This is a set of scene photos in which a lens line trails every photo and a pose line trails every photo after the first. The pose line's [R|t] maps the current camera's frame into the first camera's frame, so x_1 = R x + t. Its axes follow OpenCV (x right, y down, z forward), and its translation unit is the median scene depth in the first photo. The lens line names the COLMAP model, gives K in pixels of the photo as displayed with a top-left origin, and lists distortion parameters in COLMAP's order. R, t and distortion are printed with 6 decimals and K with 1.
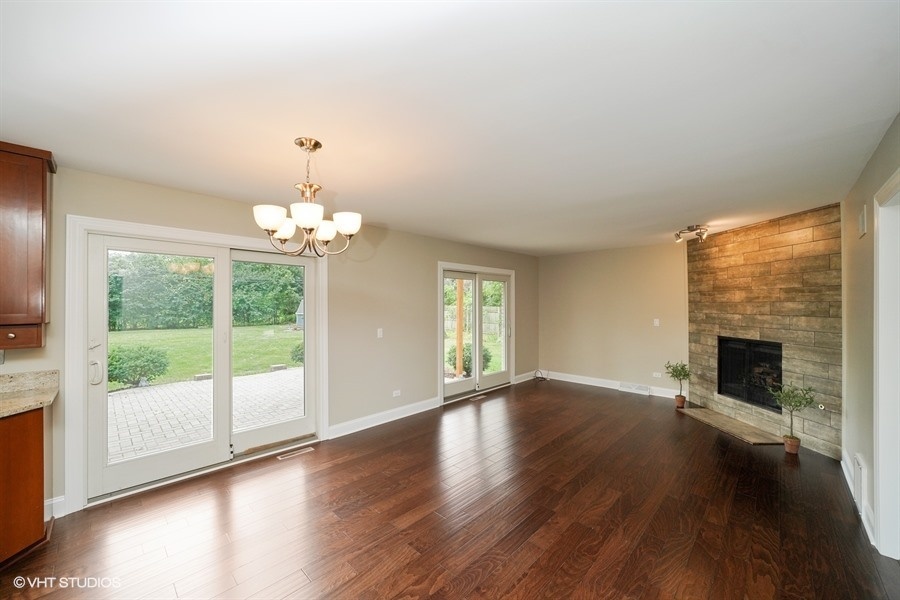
lens RADIAL K [[336.6, 0, 450.0], [0, 336.6, 300.0], [0, 0, 1]] dist [-0.000545, -0.000070]
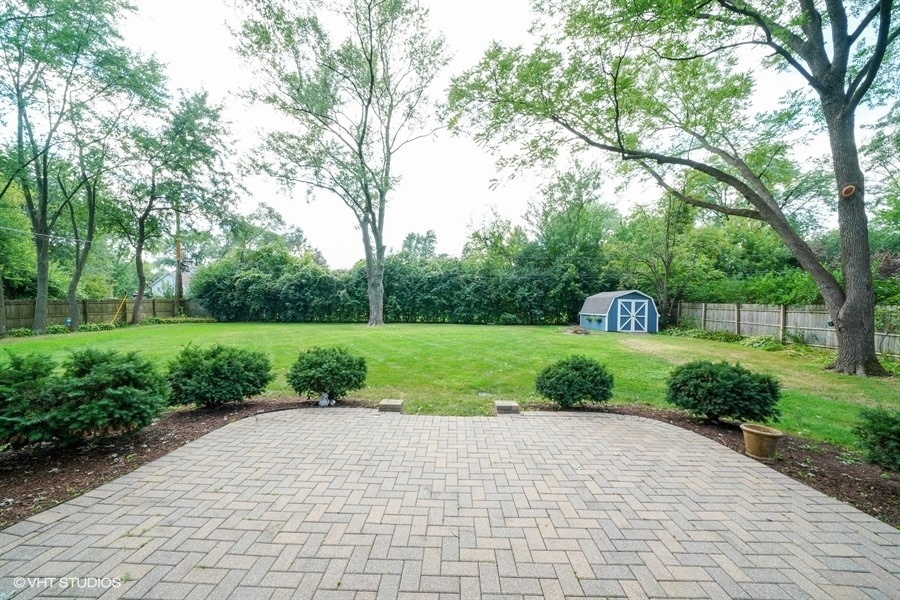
lens RADIAL K [[336.6, 0, 450.0], [0, 336.6, 300.0], [0, 0, 1]] dist [-0.000545, -0.000070]
pose [[0.679509, -0.000788, -0.733666, -0.065111], [-0.002317, 0.999992, -0.003221, 0.011075], [0.733663, 0.003889, 0.679502, 0.213494]]
